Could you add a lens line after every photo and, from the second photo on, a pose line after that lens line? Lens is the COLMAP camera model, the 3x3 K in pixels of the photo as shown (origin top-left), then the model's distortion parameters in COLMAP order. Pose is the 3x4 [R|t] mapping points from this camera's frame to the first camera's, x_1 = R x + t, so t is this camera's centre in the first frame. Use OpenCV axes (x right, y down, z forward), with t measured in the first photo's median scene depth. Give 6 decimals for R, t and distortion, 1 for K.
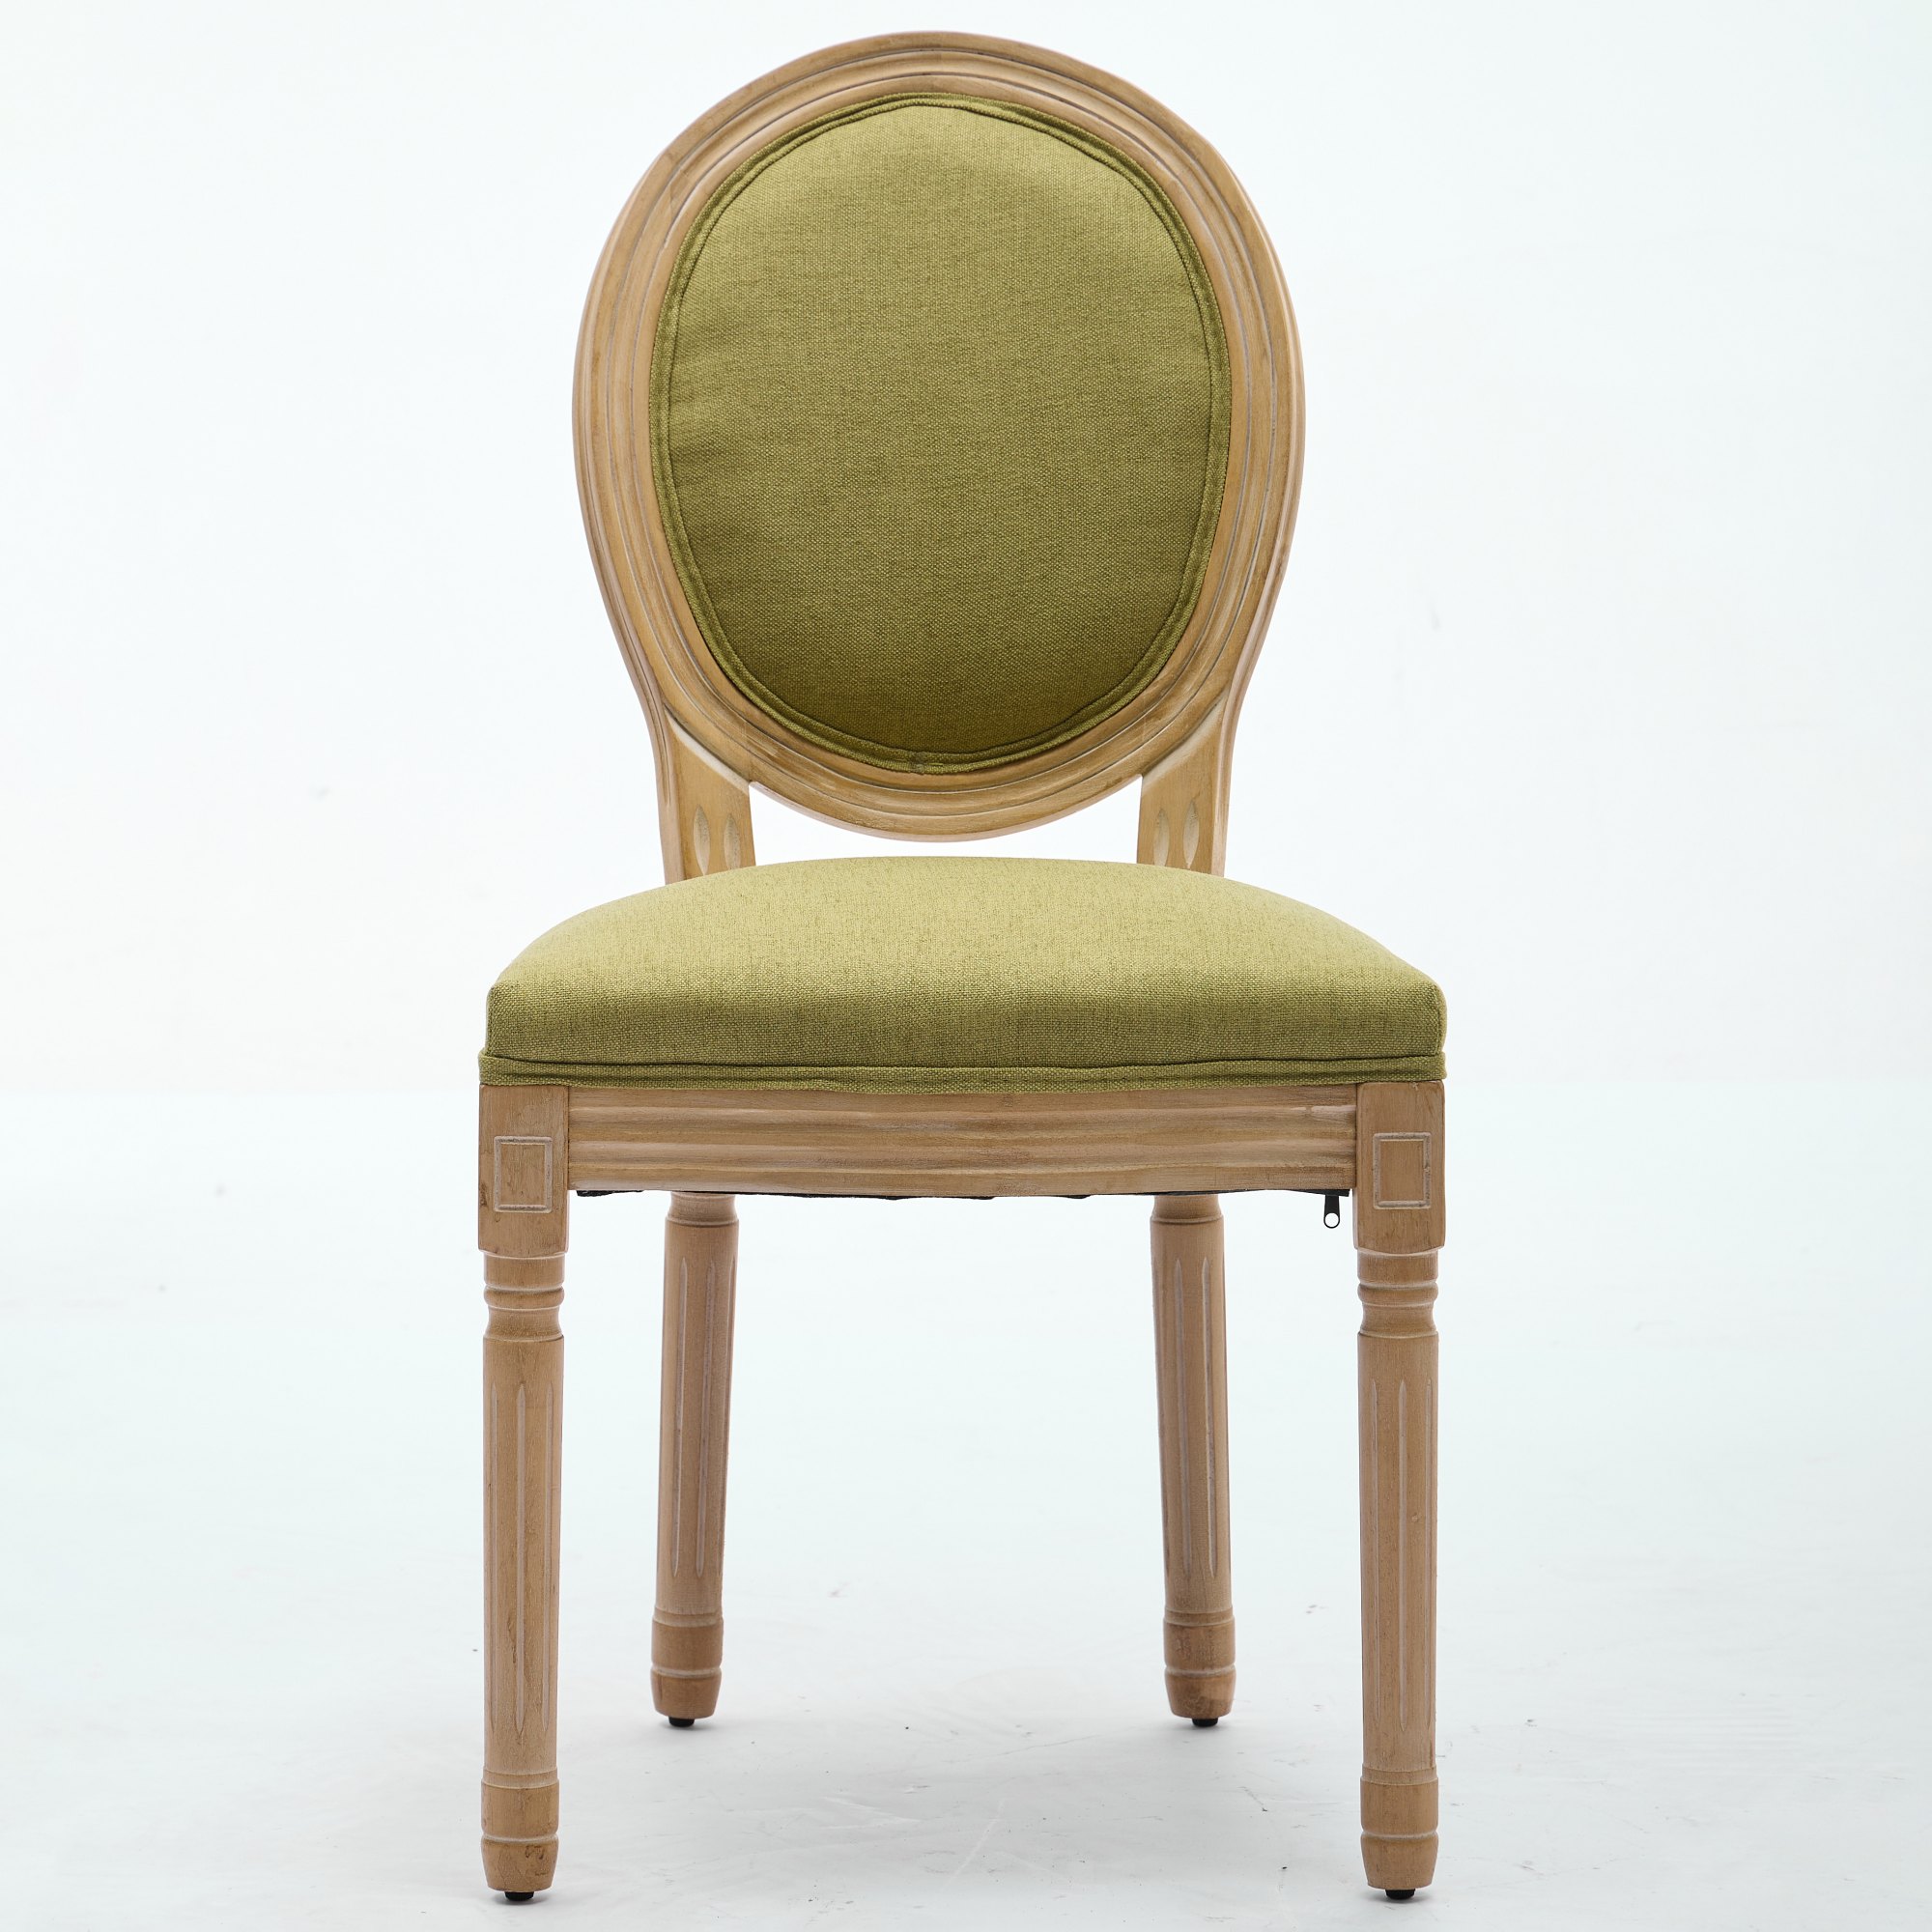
lens RADIAL K [[7541.6, 0, 966.0], [0, 7541.6, 966.0], [0, 0, 1]] dist [0.019136, -0.295362]
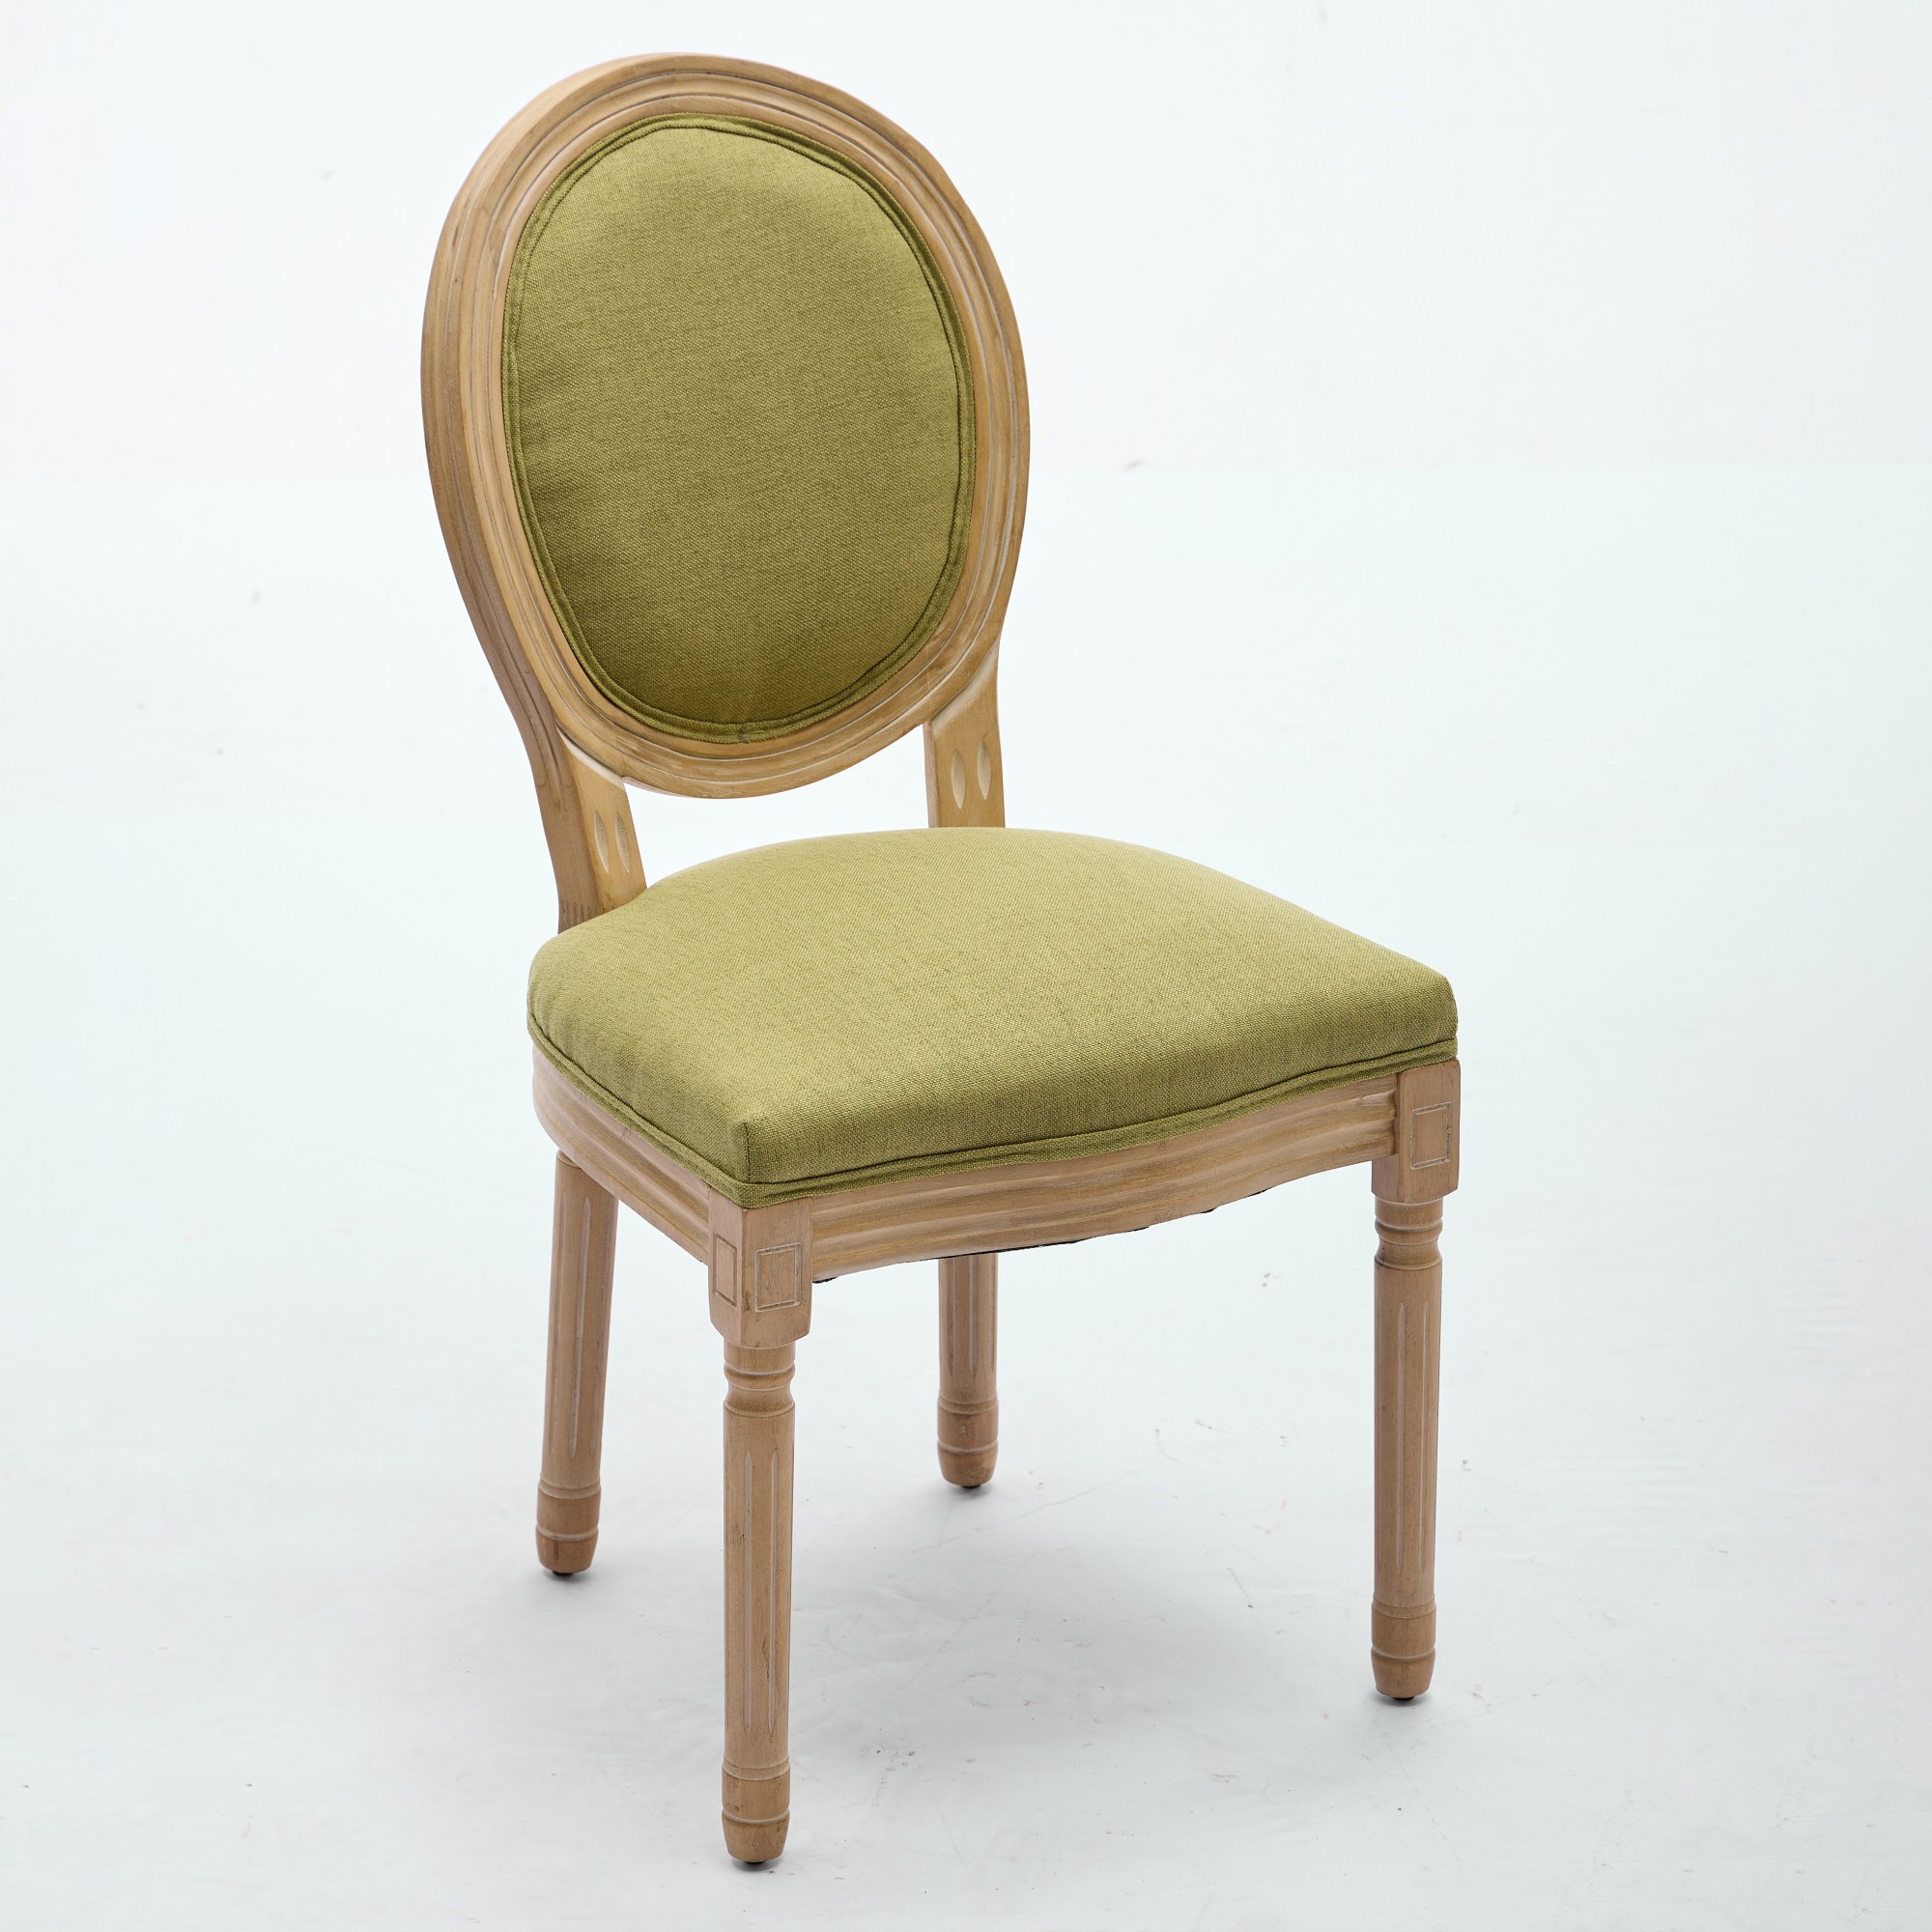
lens RADIAL K [[6698.2, 0, 969.3], [0, 6698.2, 945.4], [0, 0, 1]] dist [0.020544, -0.118048]
pose [[0.878519, -0.159801, 0.450187, -0.430724], [0.051421, 0.968548, 0.243456, -0.237409], [-0.474933, -0.190731, 0.859105, 0.124382]]
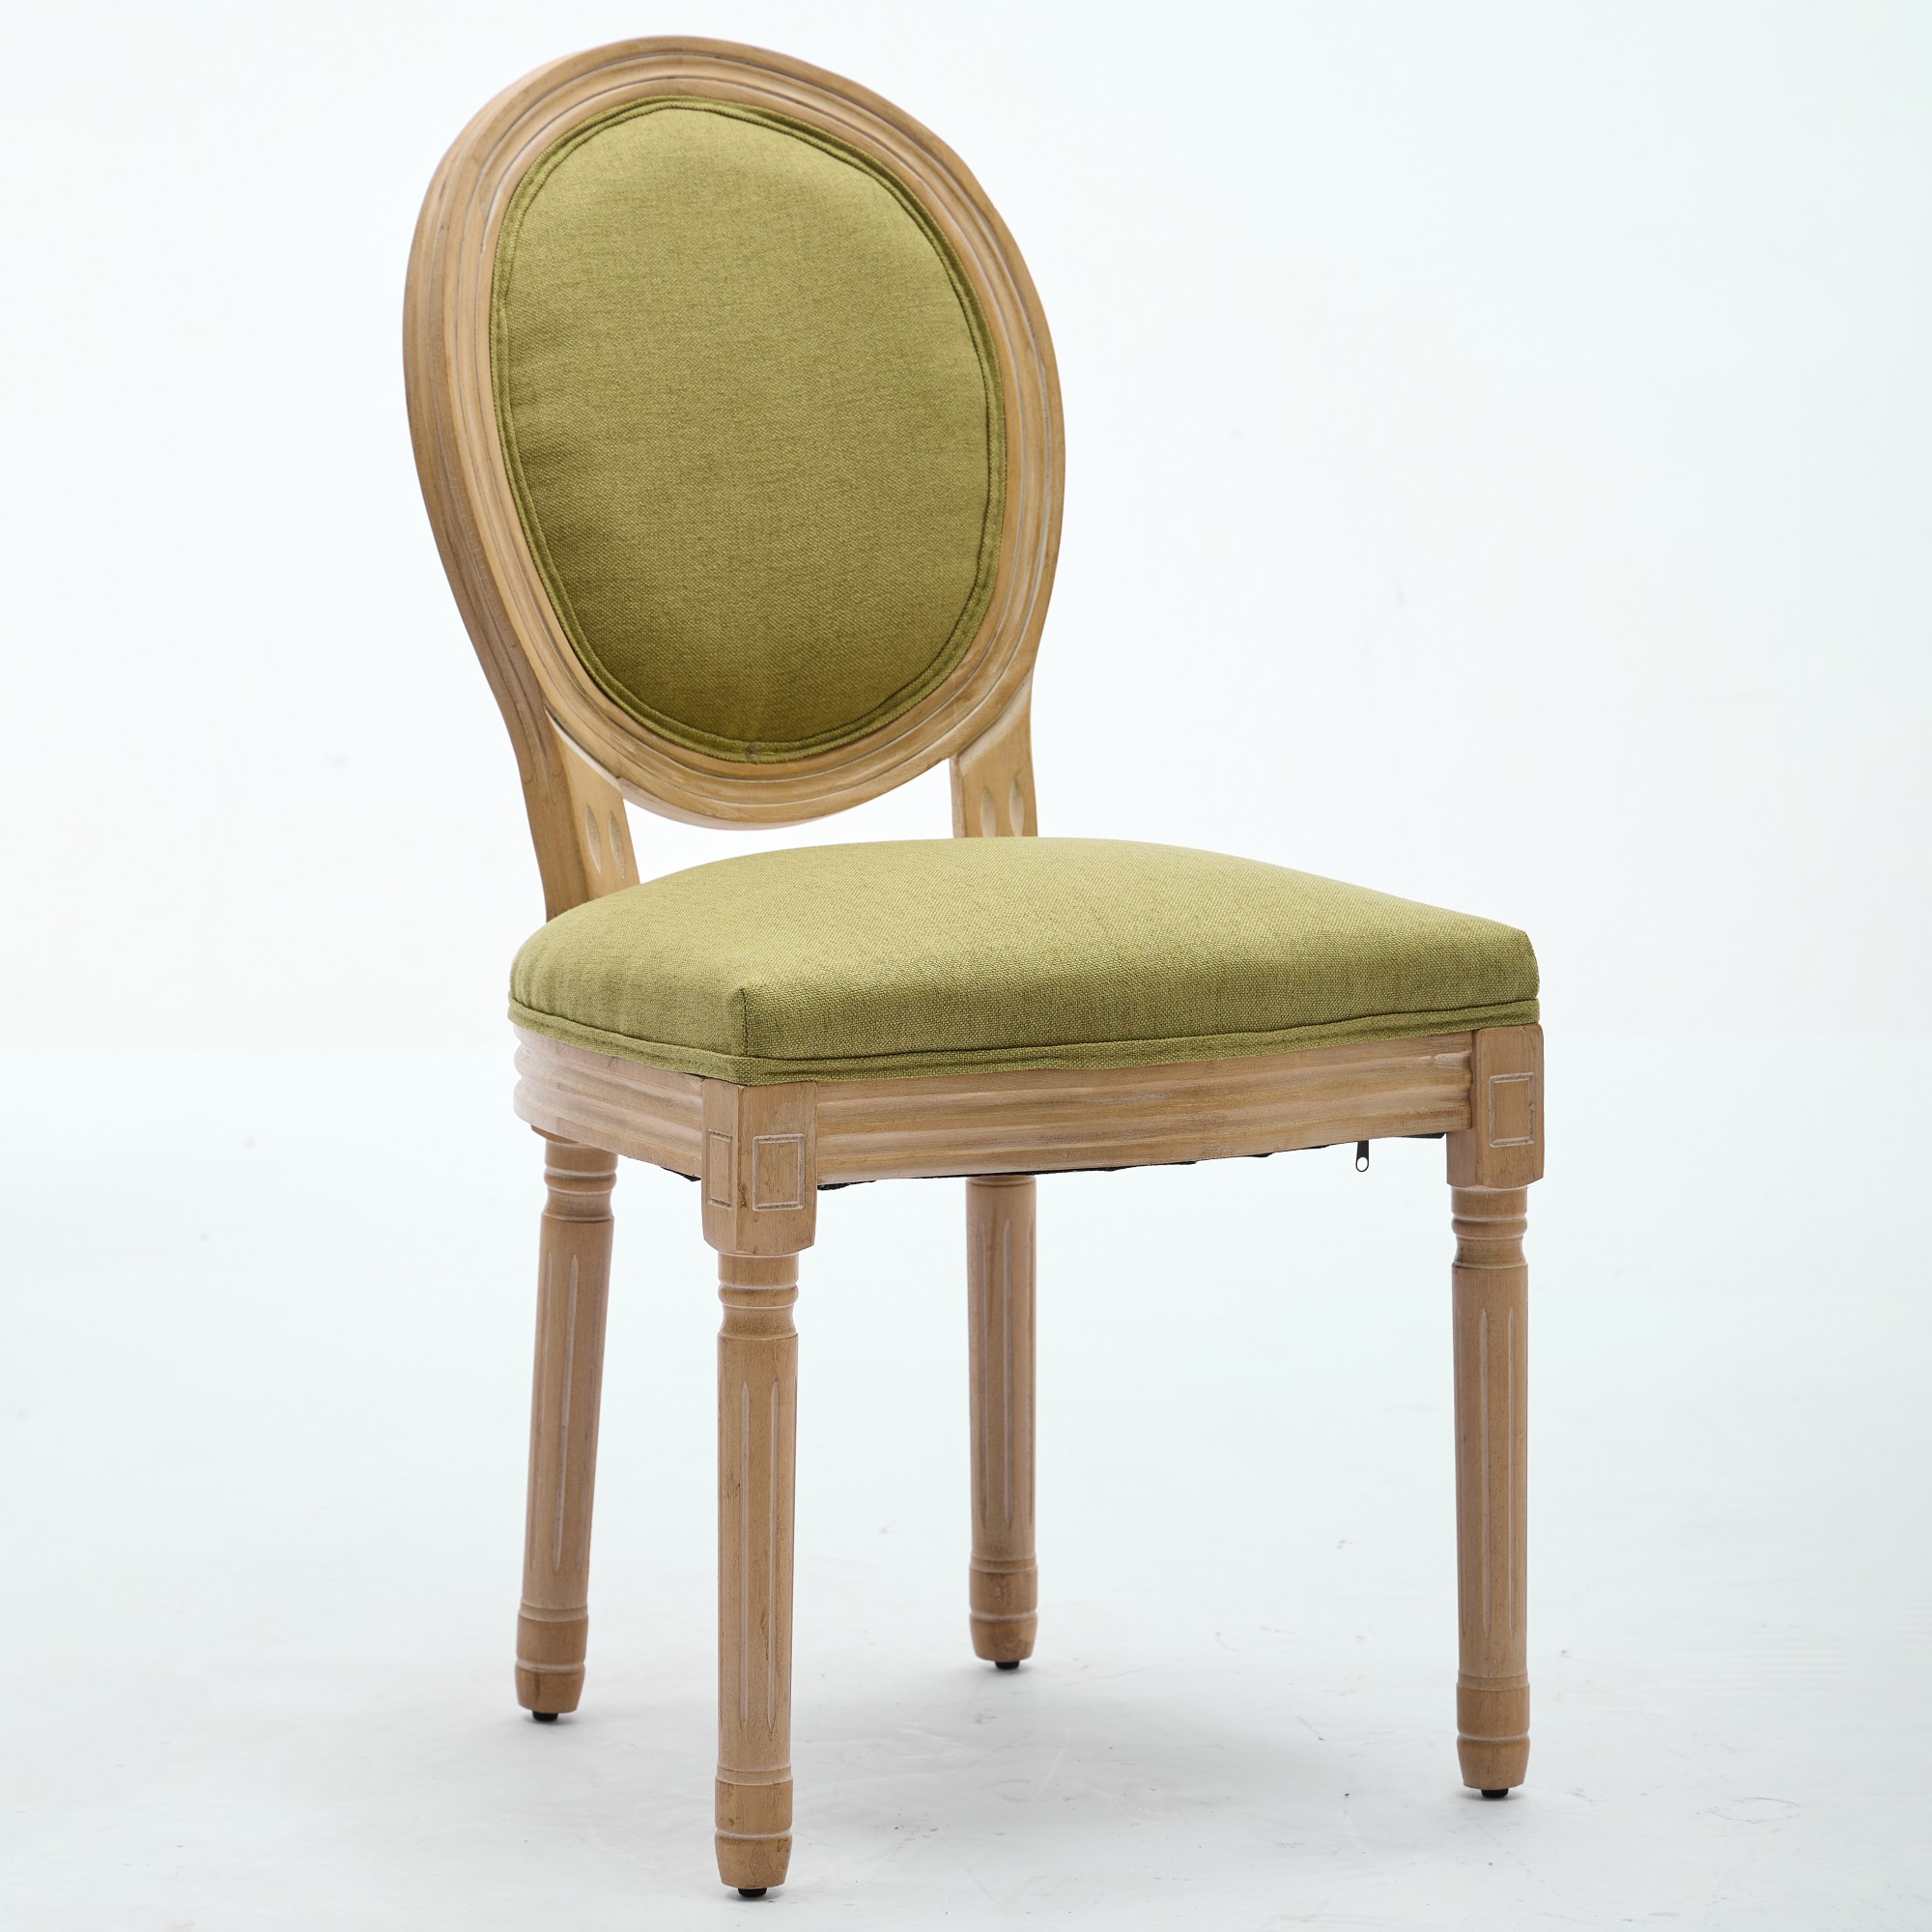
lens RADIAL K [[7077.0, 0, 966.0], [0, 7077.0, 966.0], [0, 0, 1]] dist [0.030428, -0.789076]
pose [[0.884927, -0.058316, 0.462064, -0.426050], [0.055940, 0.998256, 0.018854, -0.014626], [-0.462358, 0.009163, 0.886646, 0.138292]]
